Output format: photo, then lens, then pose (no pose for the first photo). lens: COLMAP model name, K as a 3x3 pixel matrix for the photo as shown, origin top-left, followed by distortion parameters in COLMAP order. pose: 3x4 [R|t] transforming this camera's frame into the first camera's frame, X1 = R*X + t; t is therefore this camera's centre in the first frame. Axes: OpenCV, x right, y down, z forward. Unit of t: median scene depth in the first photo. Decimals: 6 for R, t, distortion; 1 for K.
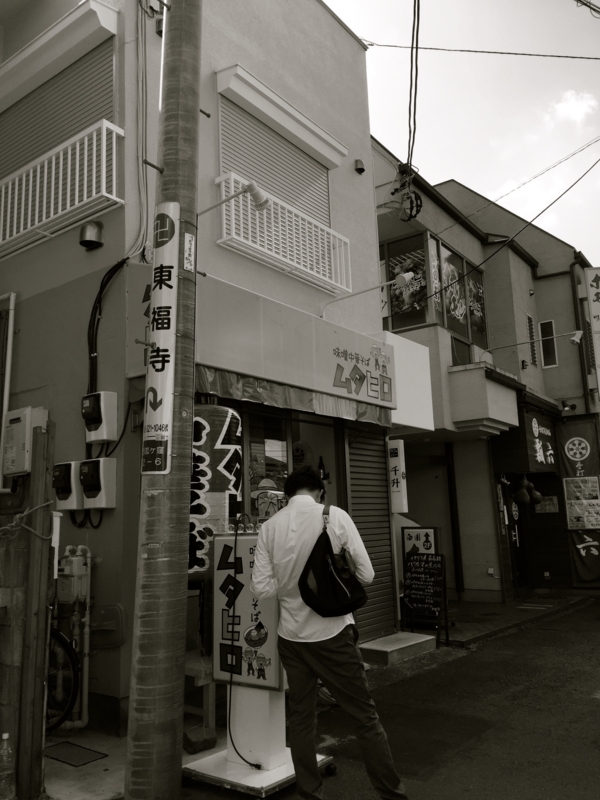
lens RADIAL K [[682.5, 0, 300.0], [0, 682.5, 400.0], [0, 0, 1]] dist [0.070079, -0.110079]
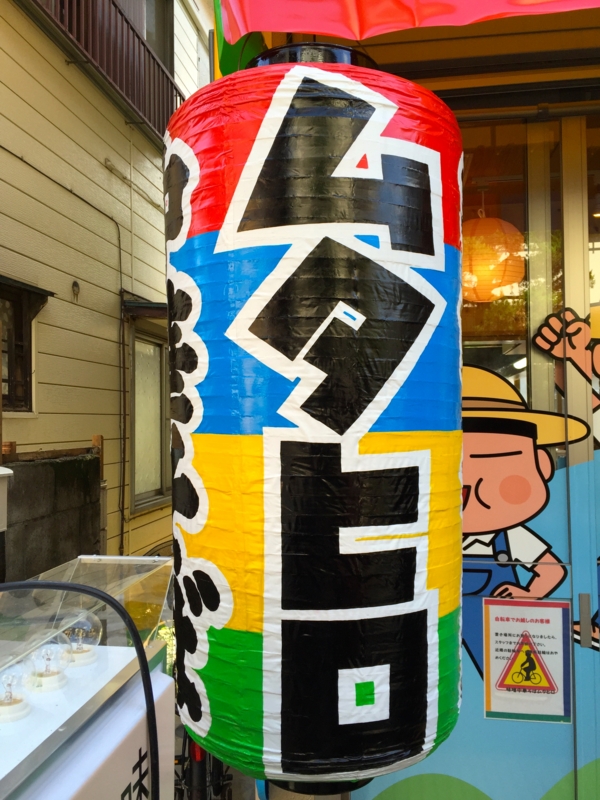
lens RADIAL K [[682.5, 0, 300.0], [0, 682.5, 400.0], [0, 0, 1]] dist [0.070079, -0.110079]
pose [[0.466486, 0.012733, -0.884437, 0.101289], [0.138779, 0.986459, 0.087399, 0.105140], [0.873574, -0.163512, 0.458402, 0.909893]]
